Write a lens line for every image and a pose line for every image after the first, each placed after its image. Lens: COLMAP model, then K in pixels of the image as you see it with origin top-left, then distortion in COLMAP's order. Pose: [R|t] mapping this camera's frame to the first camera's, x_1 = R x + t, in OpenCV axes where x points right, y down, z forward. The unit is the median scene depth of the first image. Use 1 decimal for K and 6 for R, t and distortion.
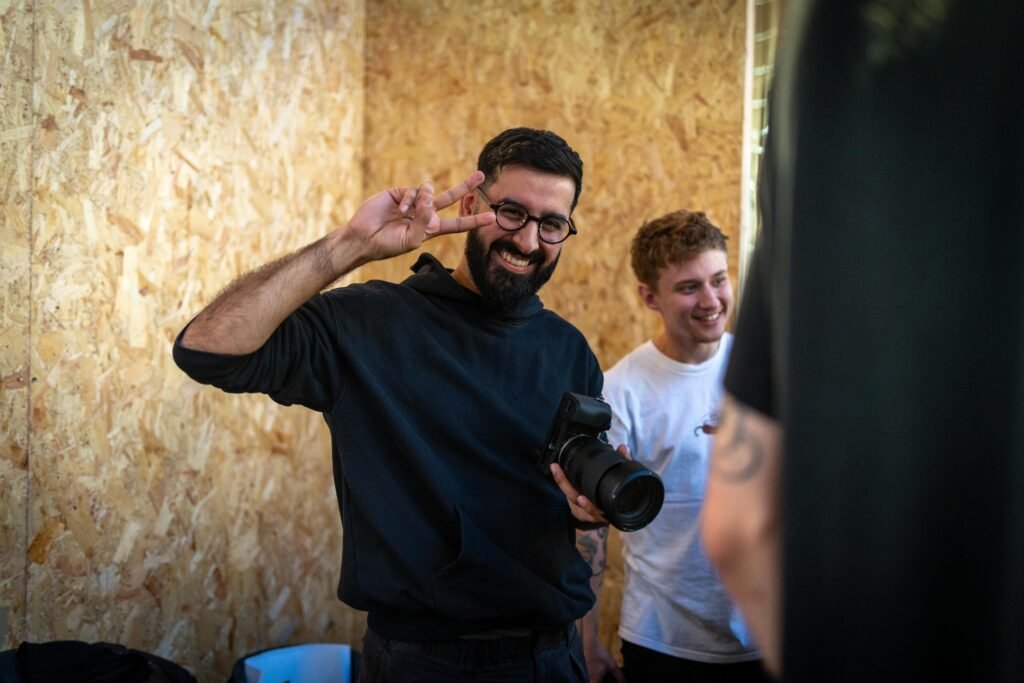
lens RADIAL K [[1045.9, 0, 533.9], [0, 1045.9, 315.9], [0, 0, 1]] dist [0.013519, 0.000000]
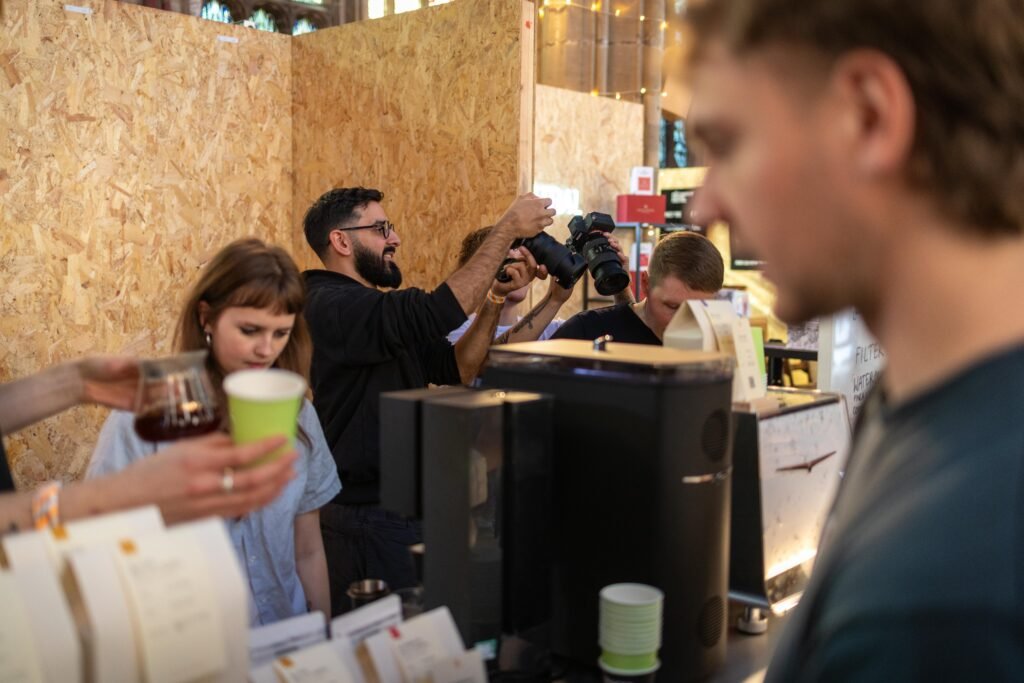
lens RADIAL K [[1045.9, 0, 520.2], [0, 1045.9, 316.1], [0, 0, 1]] dist [0.013519, 0.000000]
pose [[0.970377, 0.002860, -0.241580, 0.512197], [0.010576, 0.998468, 0.054303, -0.049463], [0.241365, -0.055250, 0.968860, -0.223637]]
